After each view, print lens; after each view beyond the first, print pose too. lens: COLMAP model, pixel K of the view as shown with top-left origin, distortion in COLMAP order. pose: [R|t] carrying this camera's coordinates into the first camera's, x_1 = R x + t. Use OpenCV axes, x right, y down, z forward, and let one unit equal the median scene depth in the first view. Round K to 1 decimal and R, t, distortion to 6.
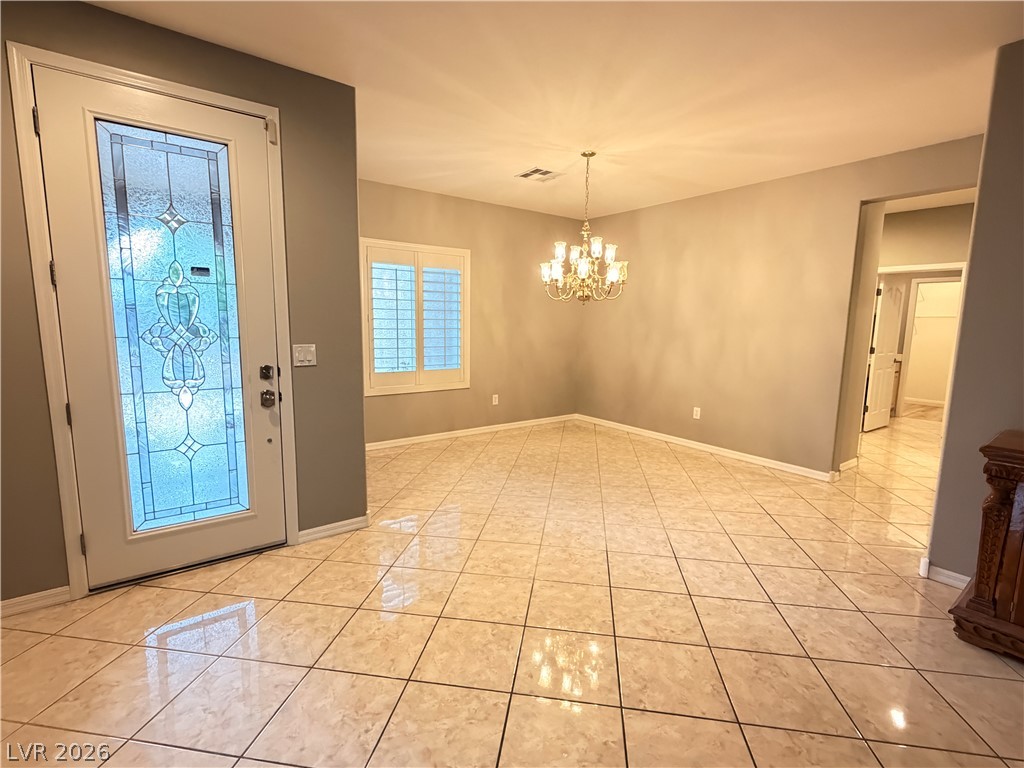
lens RADIAL K [[479.8, 0, 512.2], [0, 479.8, 385.2], [0, 0, 1]] dist [-0.003572, 0.000780]
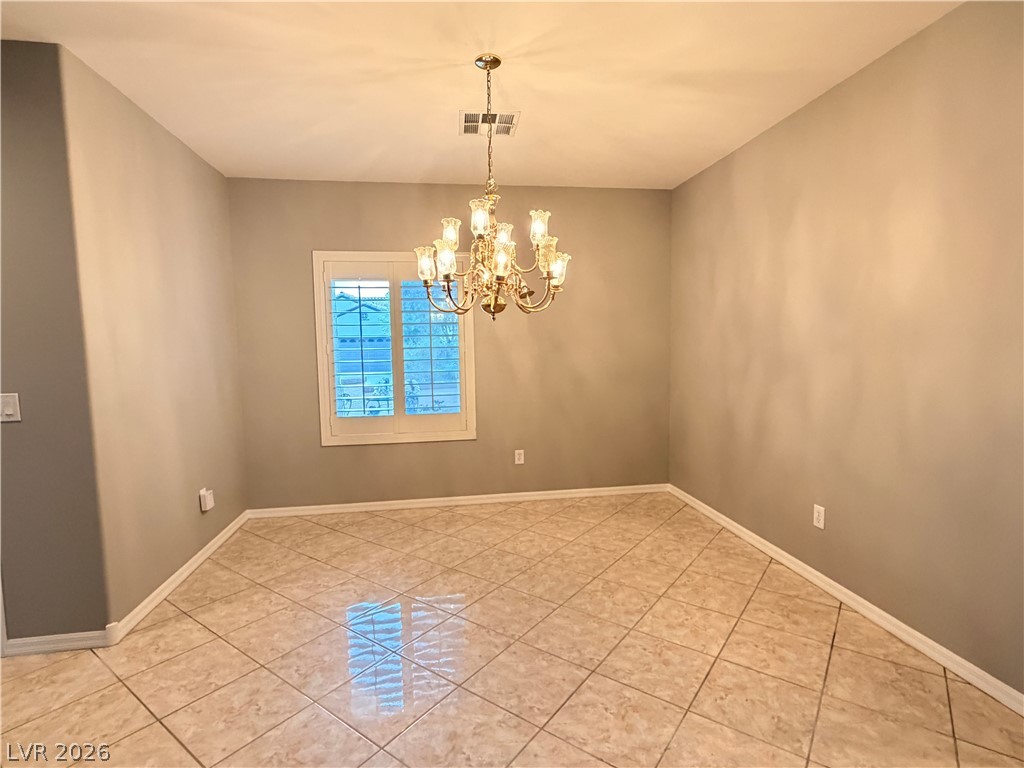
lens RADIAL K [[517.7, 0, 508.7], [0, 517.7, 387.6], [0, 0, 1]] dist [-0.002035, 0.000230]
pose [[0.883433, 0.010044, -0.468450, 0.431463], [-0.032350, 0.998692, -0.039593, -0.057871], [0.467440, 0.050132, 0.882602, 0.430618]]
